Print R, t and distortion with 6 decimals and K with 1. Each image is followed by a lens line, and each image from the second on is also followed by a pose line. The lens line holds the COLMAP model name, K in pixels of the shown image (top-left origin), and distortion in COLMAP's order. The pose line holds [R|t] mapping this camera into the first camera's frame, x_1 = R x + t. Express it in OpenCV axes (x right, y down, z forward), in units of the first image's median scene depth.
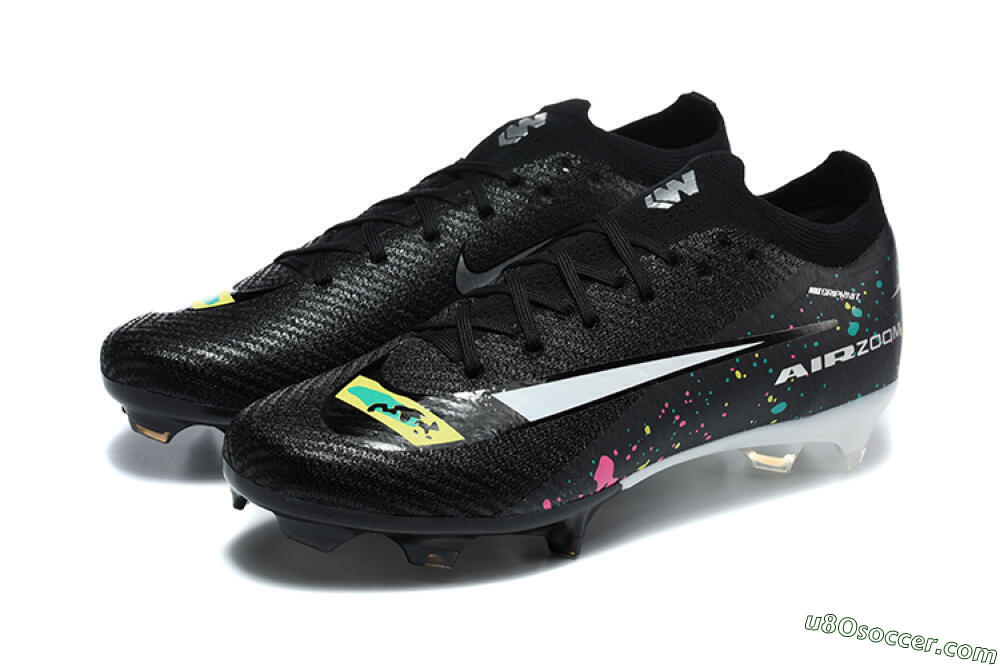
lens RADIAL K [[2961.5, 0, 501.5], [0, 2961.5, 337.7], [0, 0, 1]] dist [-0.287781, 0.000000]
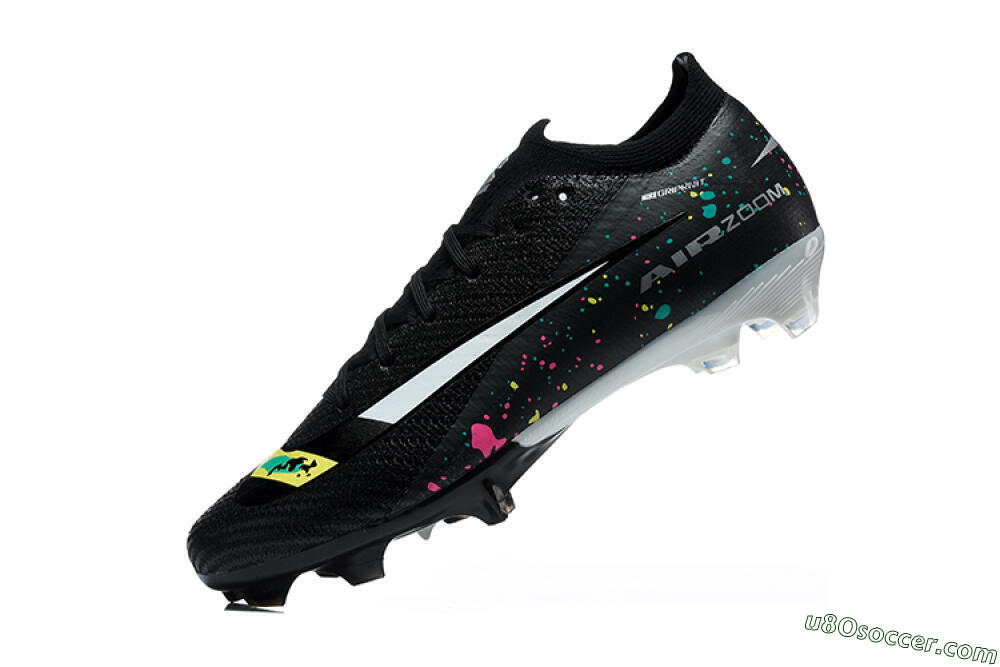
lens RADIAL K [[2961.5, 0, 499.4], [0, 2961.5, 333.2], [0, 0, 1]] dist [-0.287781, 0.000000]
pose [[0.791916, -0.429057, -0.434487, 0.500381], [0.378331, 0.903268, -0.202416, 0.220903], [0.479306, -0.004083, 0.877638, 0.054355]]
